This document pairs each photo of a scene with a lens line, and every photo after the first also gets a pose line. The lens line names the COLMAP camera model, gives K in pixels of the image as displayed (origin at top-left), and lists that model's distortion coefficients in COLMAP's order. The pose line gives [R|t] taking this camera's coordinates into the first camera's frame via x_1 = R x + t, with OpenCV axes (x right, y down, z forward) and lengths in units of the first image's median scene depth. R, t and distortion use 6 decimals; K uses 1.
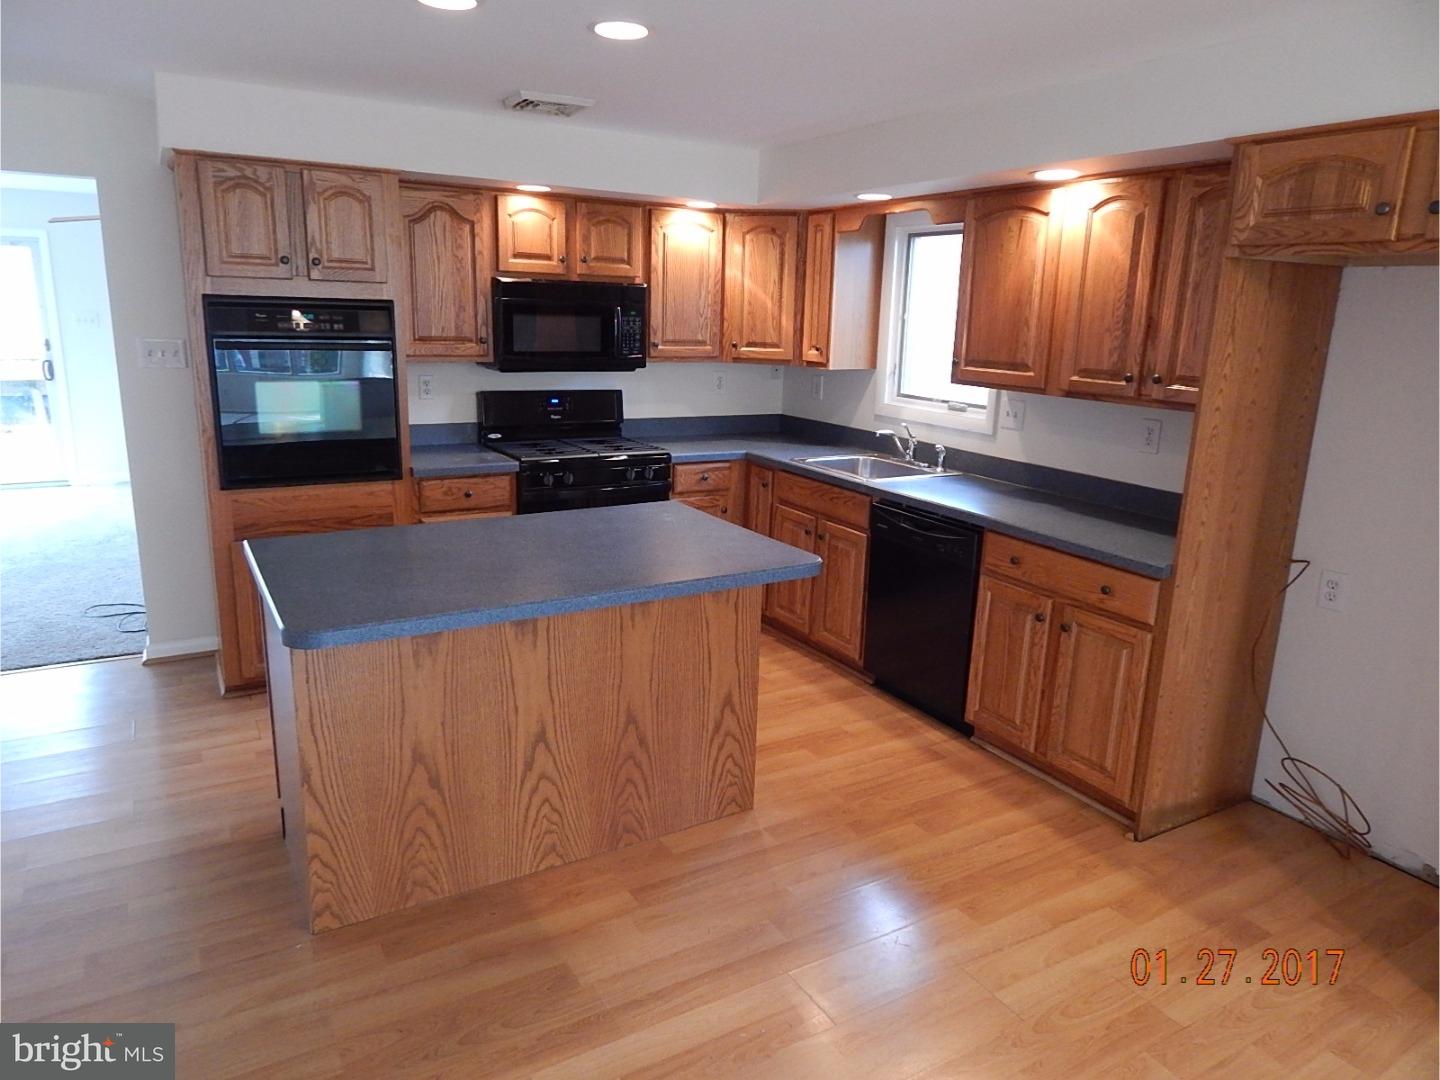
lens RADIAL K [[965.6, 0, 730.6], [0, 965.6, 538.0], [0, 0, 1]] dist [0.016203, -0.004926]
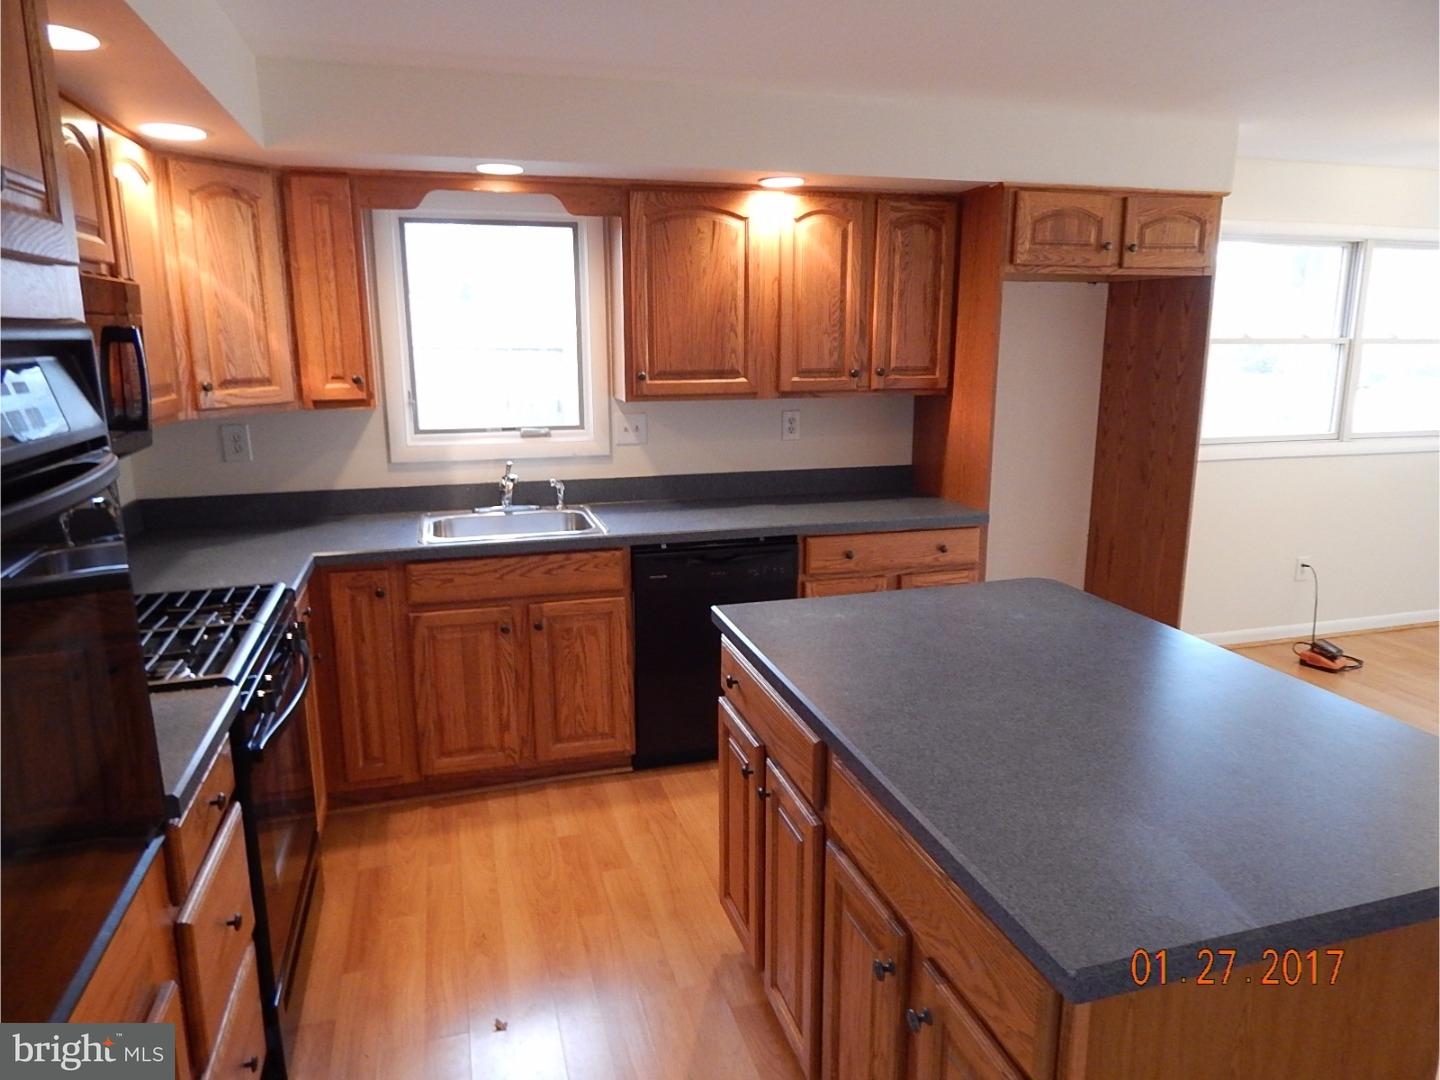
lens RADIAL K [[965.6, 0, 730.6], [0, 965.6, 538.0], [0, 0, 1]] dist [0.016203, -0.004926]
pose [[0.233190, -0.240372, 0.942254, -0.659091], [0.234922, 0.954192, 0.185278, -0.200662], [-0.943628, 0.178152, 0.278977, 0.761452]]
